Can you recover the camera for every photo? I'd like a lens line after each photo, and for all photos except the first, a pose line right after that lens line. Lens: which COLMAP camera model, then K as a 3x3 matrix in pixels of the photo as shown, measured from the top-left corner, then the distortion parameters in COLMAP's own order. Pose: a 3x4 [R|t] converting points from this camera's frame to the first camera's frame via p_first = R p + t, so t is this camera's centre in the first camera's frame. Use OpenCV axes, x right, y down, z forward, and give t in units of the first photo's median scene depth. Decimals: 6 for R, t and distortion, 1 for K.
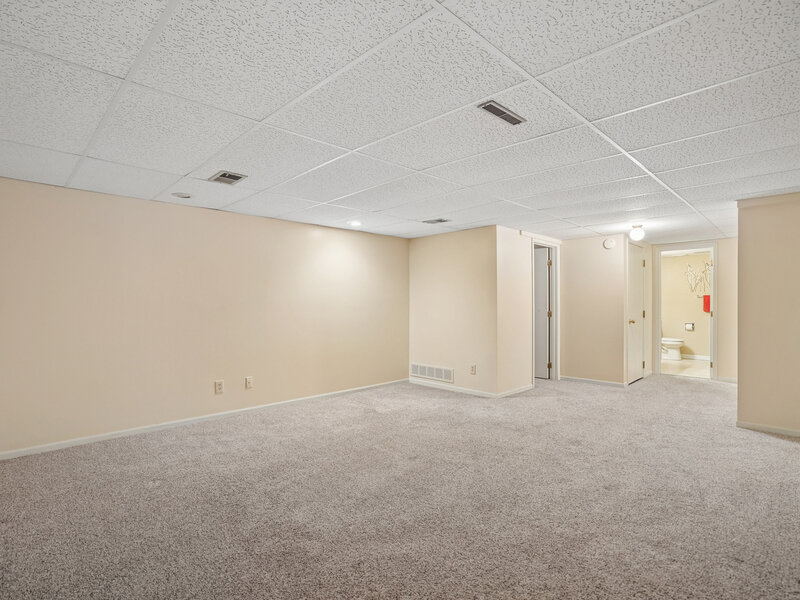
lens RADIAL K [[409.9, 0, 394.6], [0, 409.9, 296.5], [0, 0, 1]] dist [-0.023174, 0.000386]
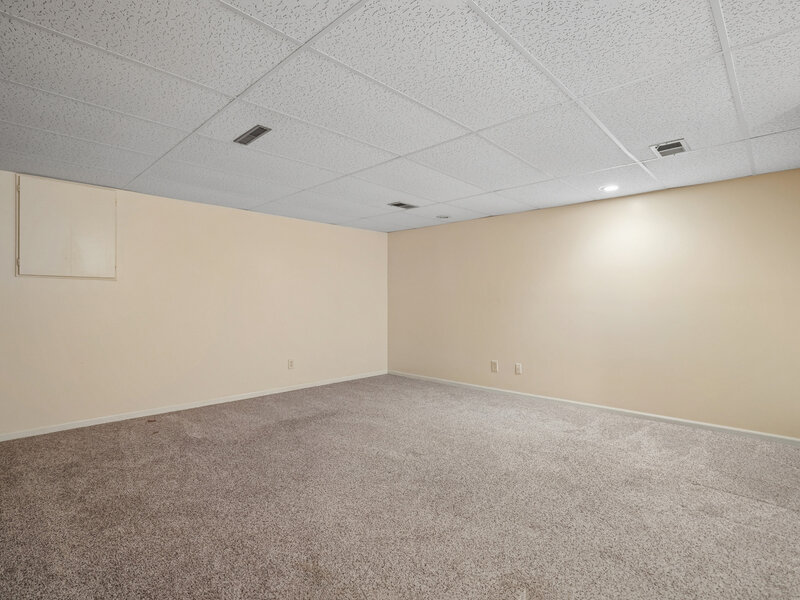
lens RADIAL K [[409.9, 0, 395.4], [0, 409.9, 305.2], [0, 0, 1]] dist [-0.023174, 0.000386]
pose [[0.036071, 0.018838, -0.999172, 0.720473], [0.017654, 0.999654, 0.019484, 0.017728], [0.999193, -0.018342, 0.035726, 0.662645]]
